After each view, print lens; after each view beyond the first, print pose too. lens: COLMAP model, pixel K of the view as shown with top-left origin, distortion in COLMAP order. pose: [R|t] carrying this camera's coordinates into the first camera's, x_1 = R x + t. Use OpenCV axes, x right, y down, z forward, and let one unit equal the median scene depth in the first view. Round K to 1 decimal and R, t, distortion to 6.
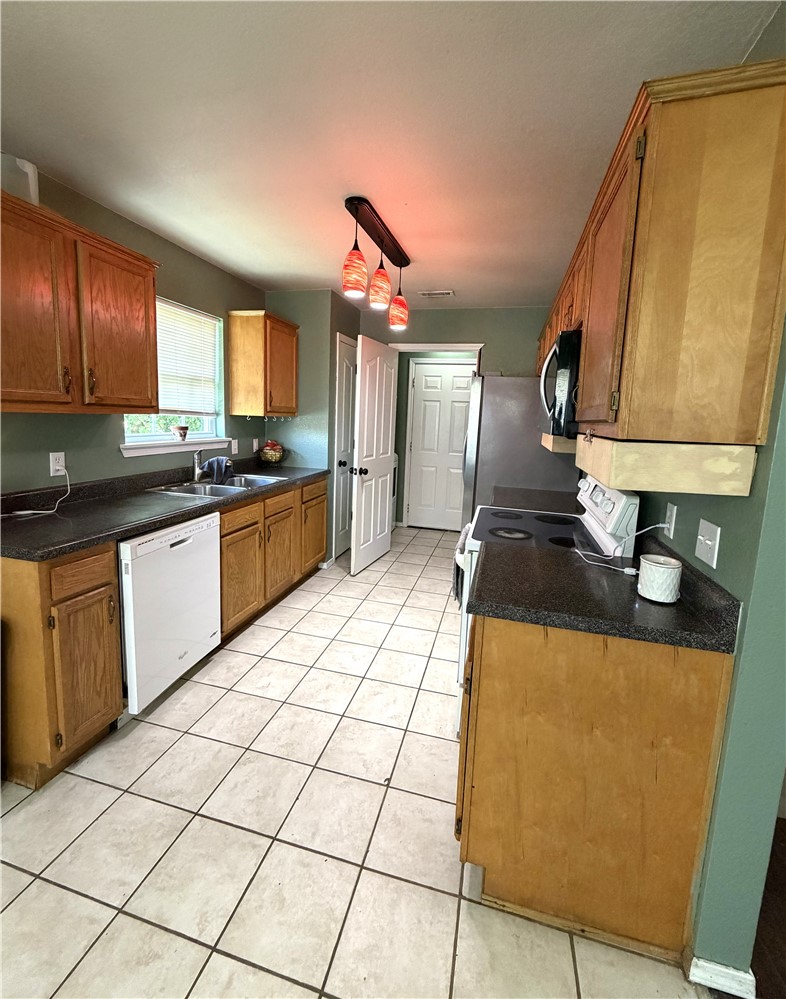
lens RADIAL K [[416.1, 0, 393.8], [0, 416.1, 474.8], [0, 0, 1]] dist [-0.000983, 0.000106]
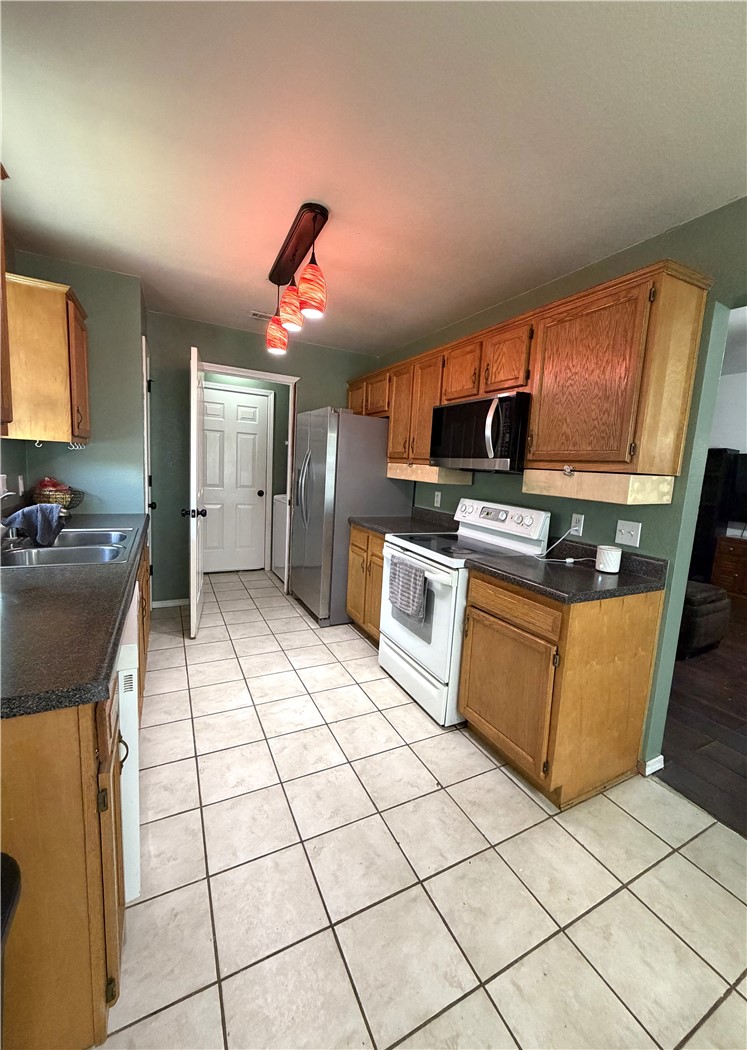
lens RADIAL K [[419.6, 0, 373.5], [0, 419.6, 525.0], [0, 0, 1]] dist [-0.000761, -0.000014]
pose [[0.739774, -0.090776, 0.666703, -0.489618], [0.063762, 0.995856, 0.064842, -0.020925], [-0.669827, -0.005458, 0.742497, 0.174098]]
